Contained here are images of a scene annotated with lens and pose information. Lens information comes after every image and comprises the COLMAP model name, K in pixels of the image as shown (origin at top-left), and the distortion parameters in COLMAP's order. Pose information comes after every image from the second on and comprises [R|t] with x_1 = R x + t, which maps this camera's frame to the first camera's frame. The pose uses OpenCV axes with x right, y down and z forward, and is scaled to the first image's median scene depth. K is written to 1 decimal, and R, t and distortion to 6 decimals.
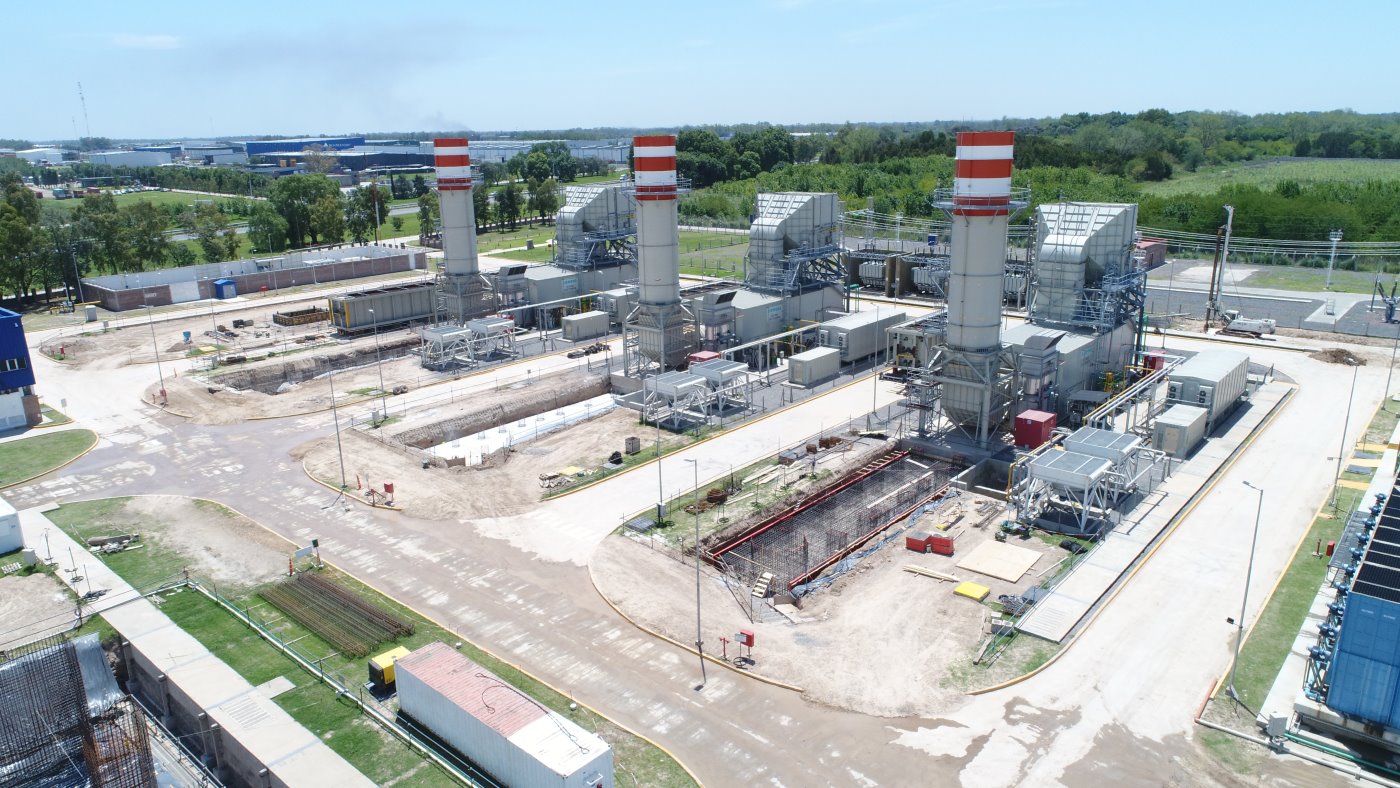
lens RADIAL K [[934.3, 0, 702.8], [0, 934.3, 399.9], [0, 0, 1]] dist [-0.003678, -0.000205]
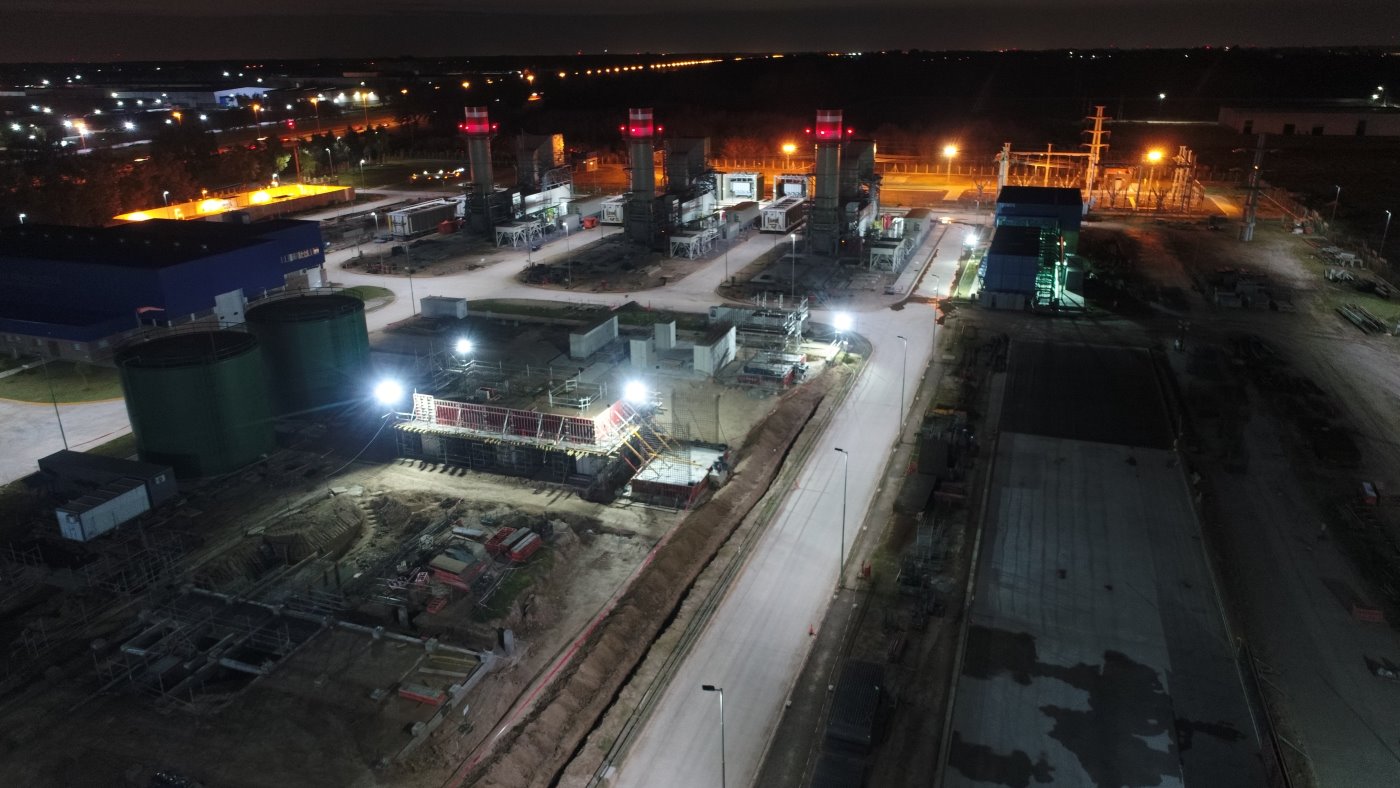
lens RADIAL K [[934.3, 0, 698.1], [0, 934.3, 390.2], [0, 0, 1]] dist [-0.003678, -0.000205]
pose [[0.933346, -0.114224, 0.340321, -0.666593], [0.094594, 0.992778, 0.073785, 0.149782], [-0.346291, -0.036674, 0.937410, -0.819998]]
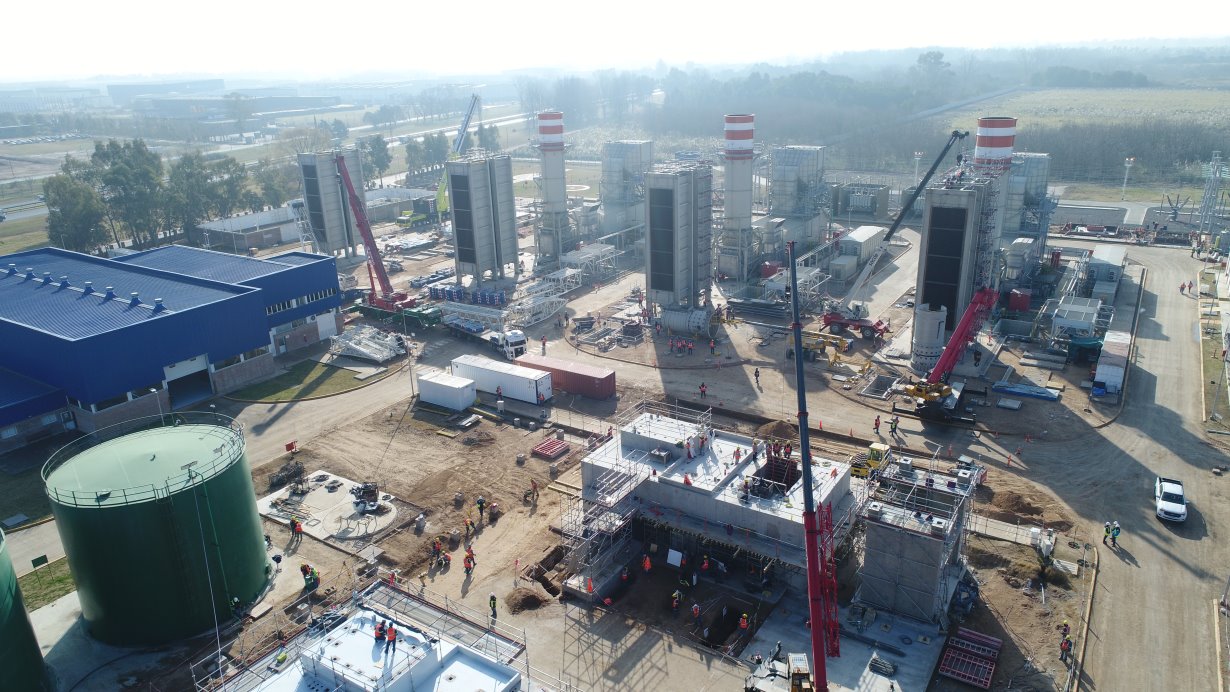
lens RADIAL K [[820.8, 0, 614.8], [0, 820.8, 349.8], [0, 0, 1]] dist [-0.003678, -0.000205]
pose [[0.990768, -0.057359, 0.122836, -0.447645], [0.050116, 0.996862, 0.061270, -0.004766], [-0.125965, -0.054548, 0.990534, -0.284169]]
